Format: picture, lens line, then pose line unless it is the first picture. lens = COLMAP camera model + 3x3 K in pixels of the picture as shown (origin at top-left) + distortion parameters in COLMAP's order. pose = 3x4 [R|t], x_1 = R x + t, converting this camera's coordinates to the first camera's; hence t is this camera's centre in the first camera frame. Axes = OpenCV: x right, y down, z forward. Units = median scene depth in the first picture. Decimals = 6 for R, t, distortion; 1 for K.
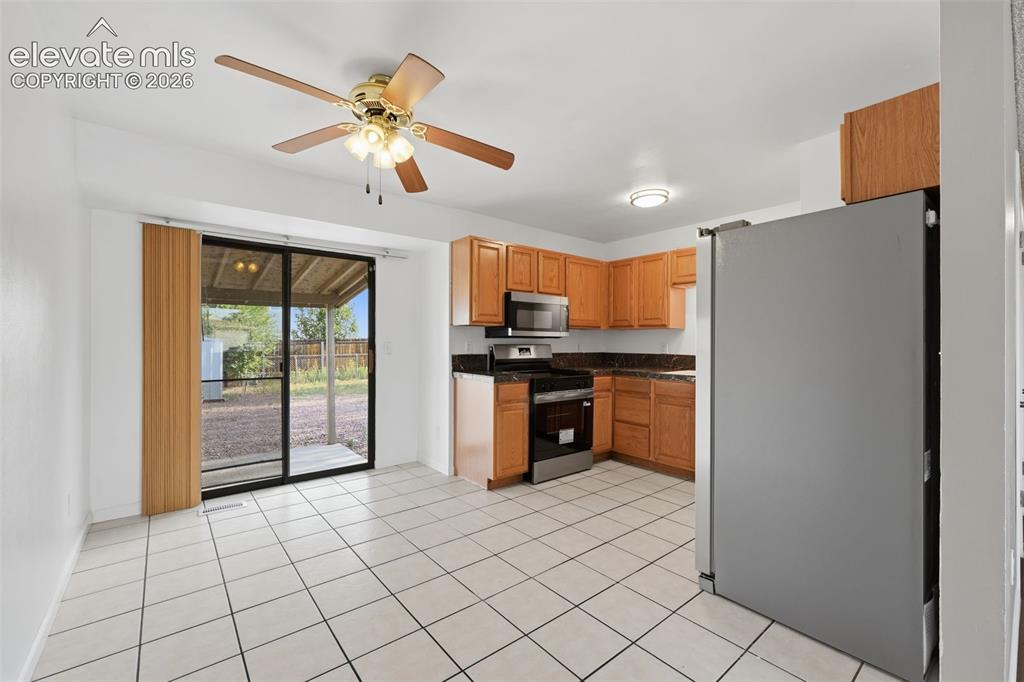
lens RADIAL K [[431.4, 0, 505.6], [0, 431.4, 342.7], [0, 0, 1]] dist [-0.001377, -0.000091]
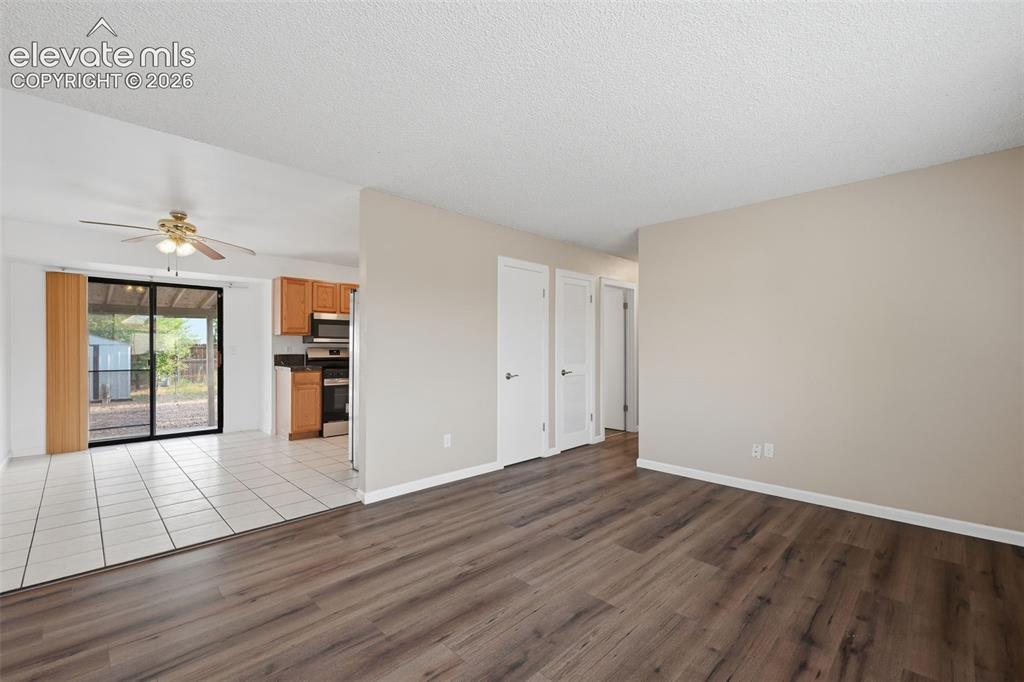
lens RADIAL K [[438.1, 0, 506.8], [0, 438.1, 347.8], [0, 0, 1]] dist [-0.002185, -0.000688]
pose [[0.994391, -0.001008, 0.105761, 0.516836], [0.000744, 0.999996, 0.002541, 0.001736], [-0.105763, -0.002448, 0.994388, -0.596199]]
